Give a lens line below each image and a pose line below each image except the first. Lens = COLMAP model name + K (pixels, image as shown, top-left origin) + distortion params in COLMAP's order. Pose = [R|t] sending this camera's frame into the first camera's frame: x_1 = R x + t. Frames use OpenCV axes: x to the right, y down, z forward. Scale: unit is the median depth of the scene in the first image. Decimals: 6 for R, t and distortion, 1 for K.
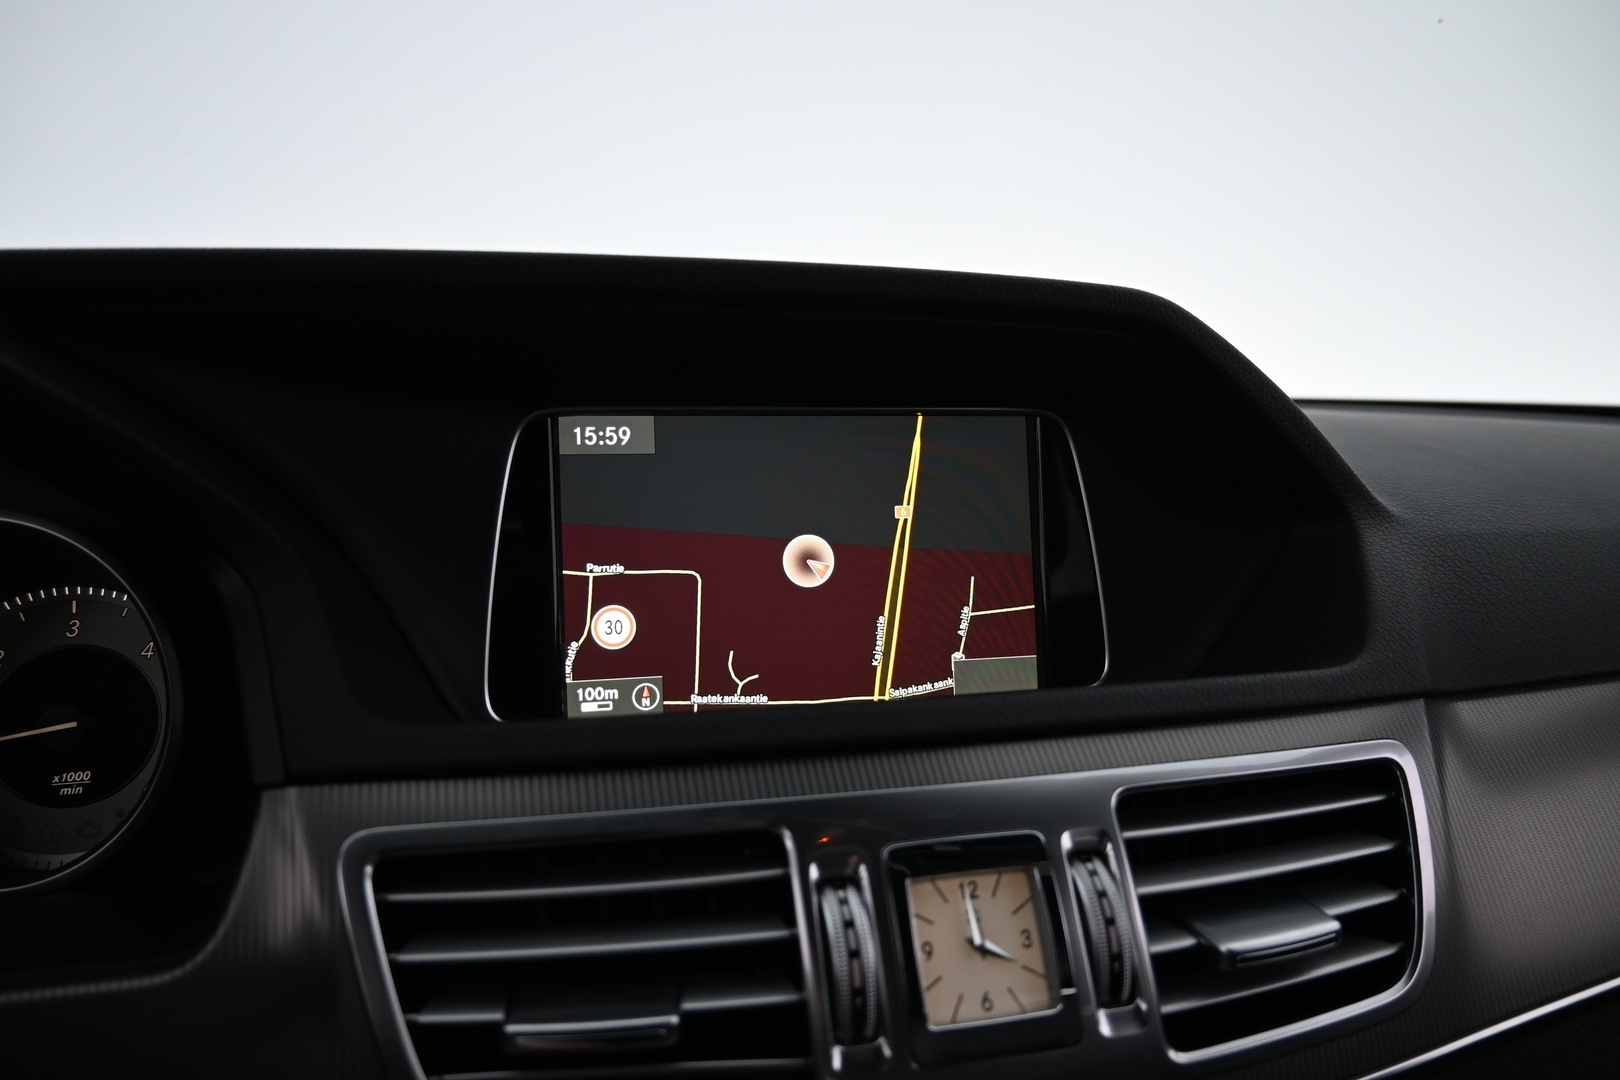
lens RADIAL K [[1087.1, 0, 789.5], [0, 1087.1, 545.3], [0, 0, 1]] dist [-0.001335, -0.000056]
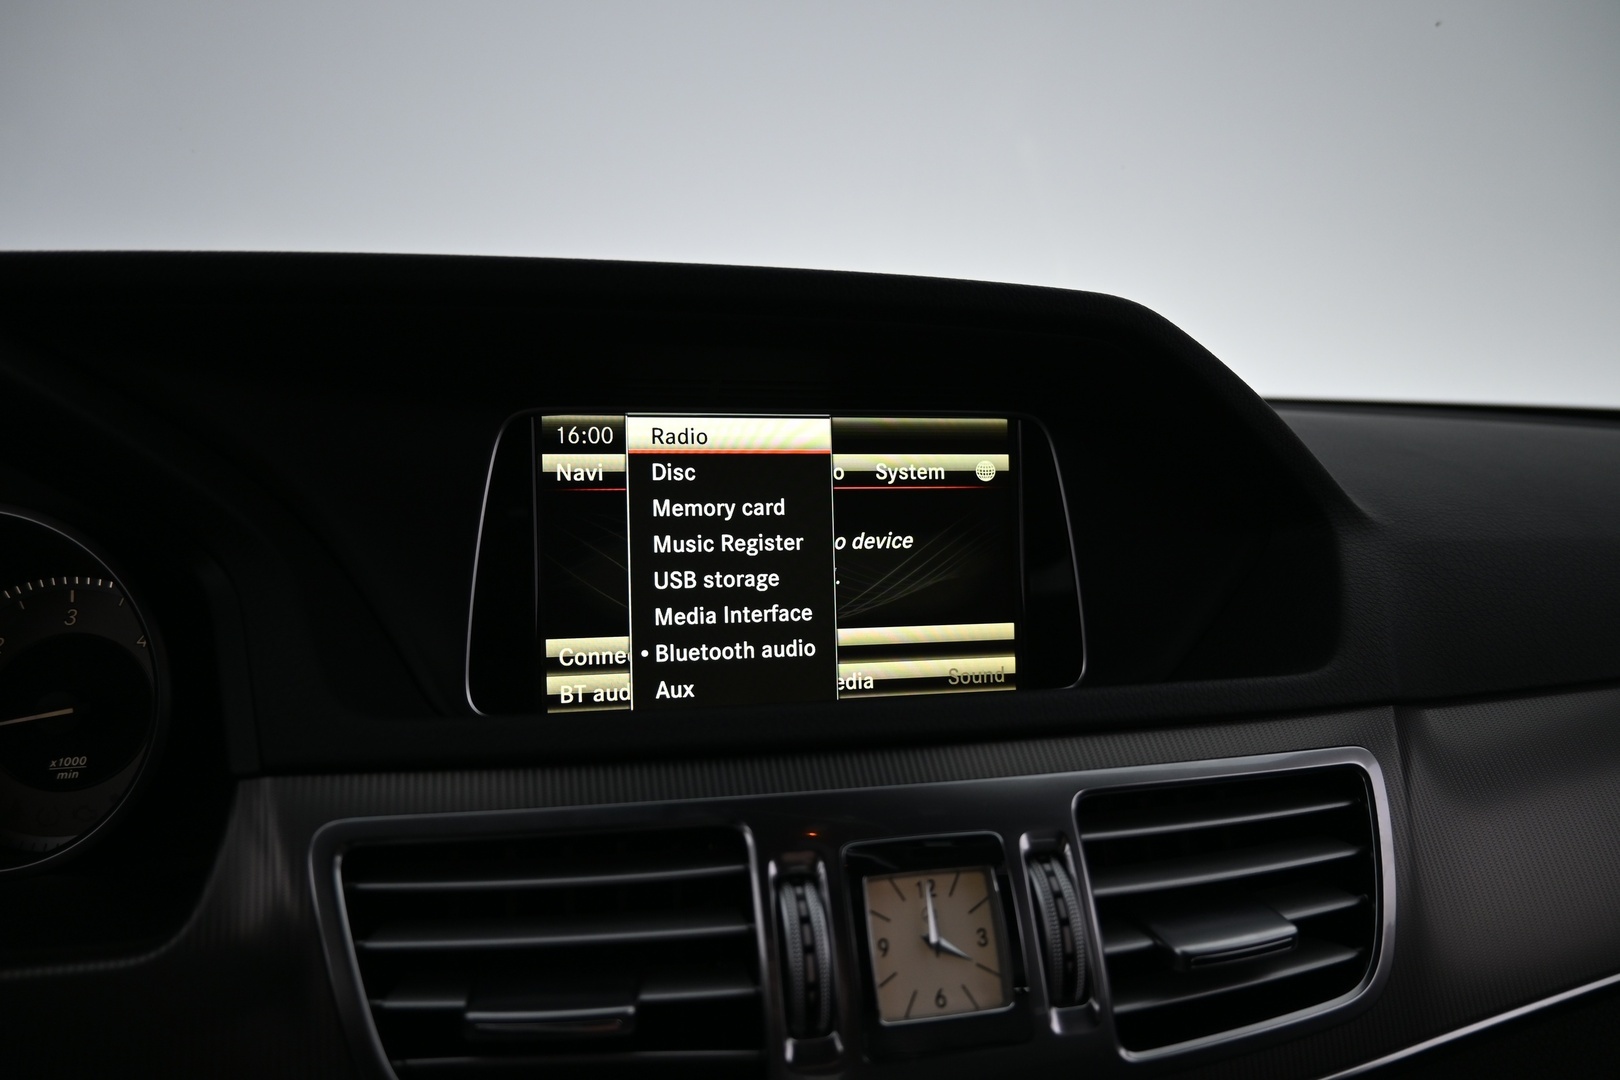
lens RADIAL K [[1087.1, 0, 789.5], [0, 1087.1, 545.3], [0, 0, 1]] dist [-0.001335, -0.000056]
pose [[0.999746, 0.012103, -0.019017, 0.052523], [-0.011936, 0.999889, 0.008878, -0.012133], [0.019122, -0.008649, 0.999780, -0.018197]]
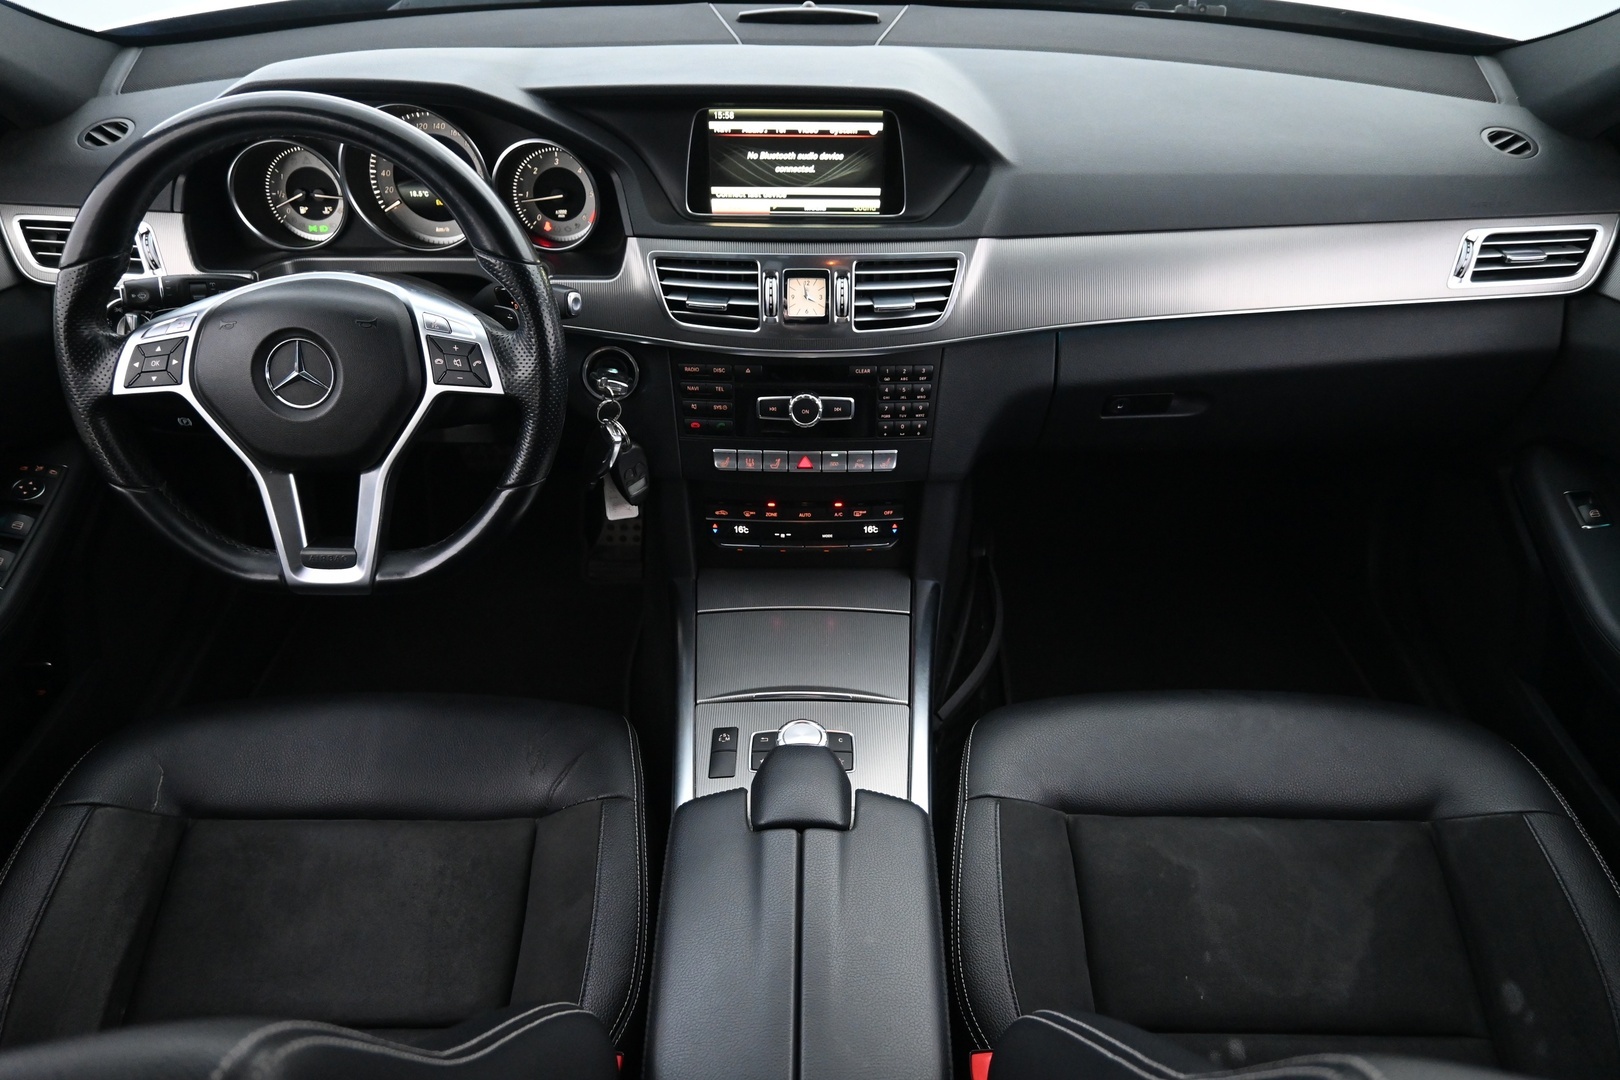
lens RADIAL K [[1219.0, 0, 810.0], [0, 1219.0, 540.0], [0, 0, 1]] dist [-0.002154, -0.001041]
pose [[0.970073, 0.156585, -0.185578, 1.093494], [-0.032230, 0.840557, 0.540763, -1.205721], [0.240664, -0.518599, 0.820449, -2.894615]]
